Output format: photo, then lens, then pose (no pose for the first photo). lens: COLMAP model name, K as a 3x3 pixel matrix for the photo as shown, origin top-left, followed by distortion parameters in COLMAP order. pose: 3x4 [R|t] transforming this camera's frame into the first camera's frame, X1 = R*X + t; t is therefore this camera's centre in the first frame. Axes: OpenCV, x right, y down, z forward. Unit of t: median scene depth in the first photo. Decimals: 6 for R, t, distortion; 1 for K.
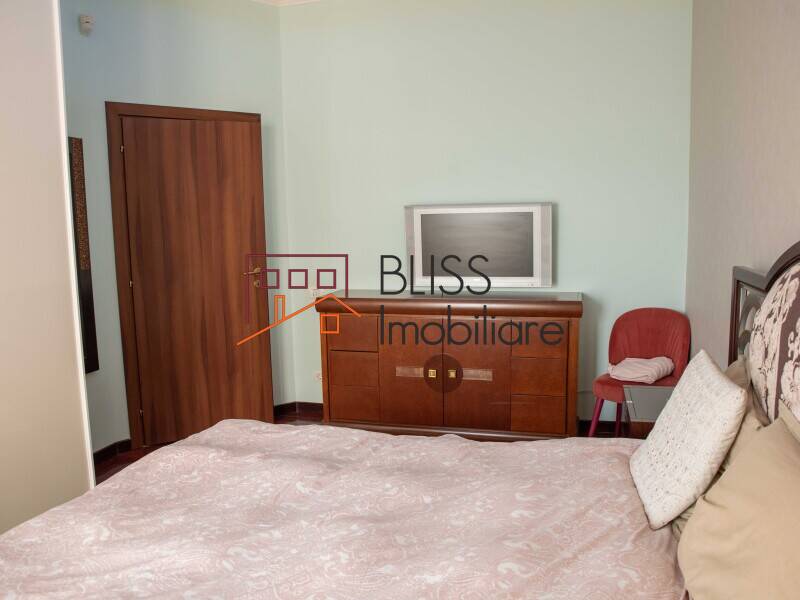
lens RADIAL K [[656.4, 0, 399.9], [0, 656.4, 294.5], [0, 0, 1]] dist [-0.039208, -0.002176]
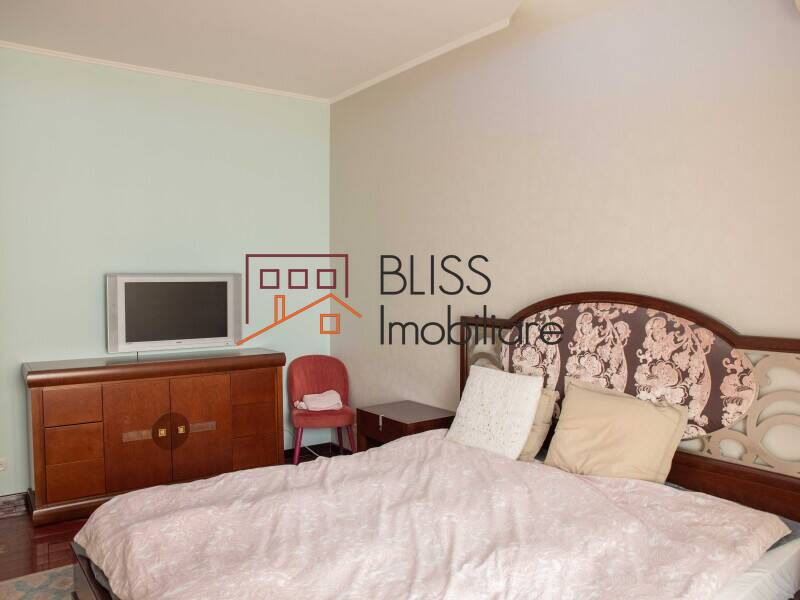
lens RADIAL K [[625.7, 0, 400.7], [0, 625.7, 304.5], [0, 0, 1]] dist [-0.108806, 0.066430]
pose [[0.584491, -0.004829, 0.811386, -0.538492], [0.080667, 0.995374, -0.052185, -0.002296], [-0.807381, 0.095954, 0.582176, 0.099649]]
